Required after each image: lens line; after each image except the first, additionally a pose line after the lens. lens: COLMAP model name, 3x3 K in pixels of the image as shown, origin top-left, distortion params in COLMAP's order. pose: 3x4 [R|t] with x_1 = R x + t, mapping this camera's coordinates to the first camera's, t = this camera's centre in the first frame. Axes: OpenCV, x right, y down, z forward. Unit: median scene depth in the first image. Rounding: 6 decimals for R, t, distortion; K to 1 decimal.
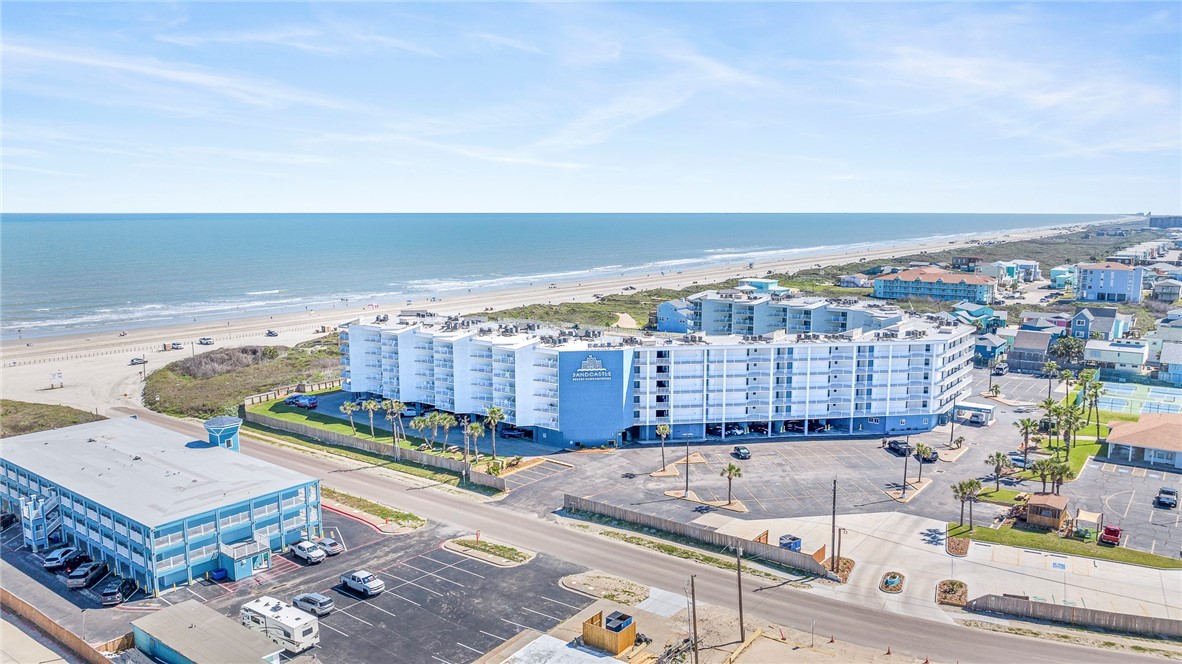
lens RADIAL K [[923.2, 0, 605.1], [0, 923.2, 336.7], [0, 0, 1]] dist [-0.011388, 0.010760]
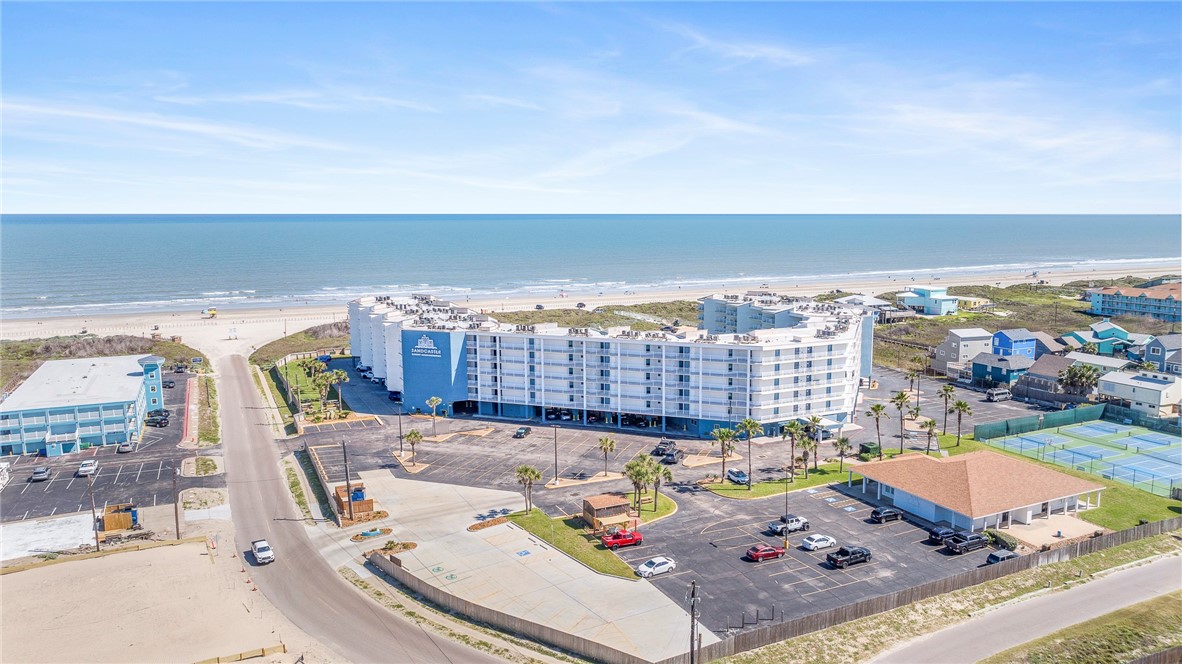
lens RADIAL K [[923.2, 0, 578.7], [0, 923.2, 321.8], [0, 0, 1]] dist [-0.011388, 0.010760]
pose [[0.866023, 0.063392, -0.495969, 0.781120], [-0.068959, 0.997594, 0.007095, -0.018717], [0.495225, 0.028057, 0.868311, 0.082541]]
